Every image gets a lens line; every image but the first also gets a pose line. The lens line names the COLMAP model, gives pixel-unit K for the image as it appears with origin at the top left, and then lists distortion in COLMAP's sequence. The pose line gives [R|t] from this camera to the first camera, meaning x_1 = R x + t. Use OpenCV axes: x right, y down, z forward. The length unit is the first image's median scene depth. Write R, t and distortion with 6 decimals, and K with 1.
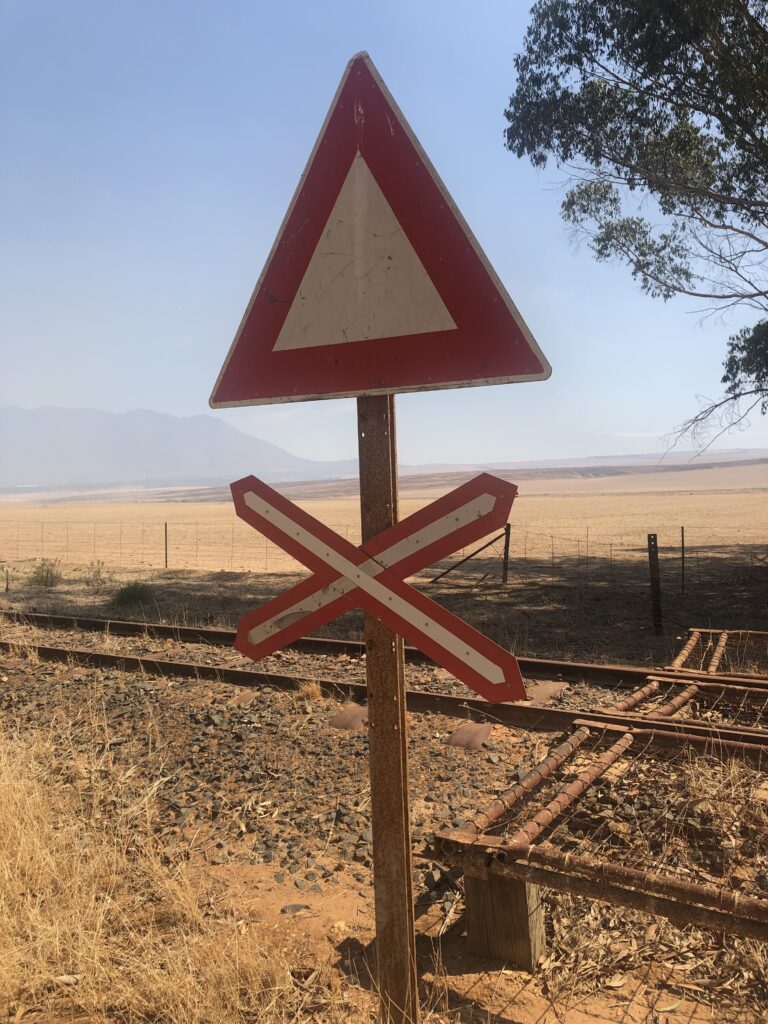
lens RADIAL K [[843.7, 0, 384.6], [0, 843.7, 511.8], [0, 0, 1]] dist [-0.000535, 0.000449]
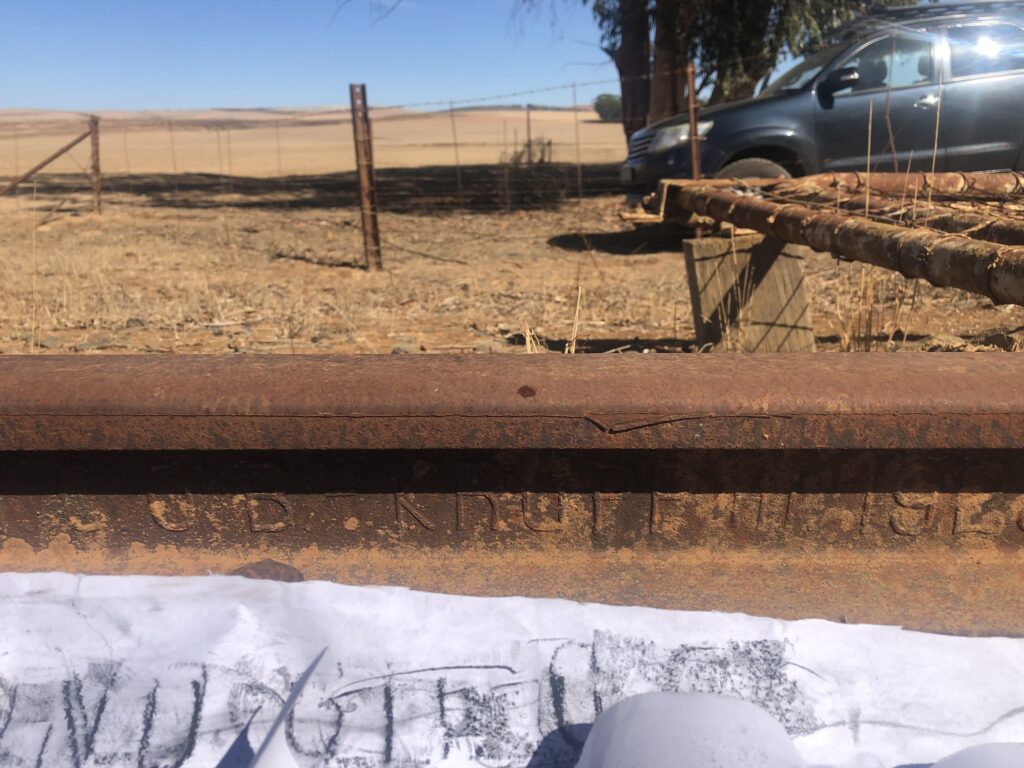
lens RADIAL K [[843.7, 0, 511.8], [0, 843.7, 383.9], [0, 0, 1]] dist [-0.000535, 0.000449]
pose [[0.845402, -0.127465, 0.518698, 0.061158], [-0.004610, 0.969331, 0.245716, 0.050616], [-0.534110, -0.210120, 0.818887, 0.295743]]
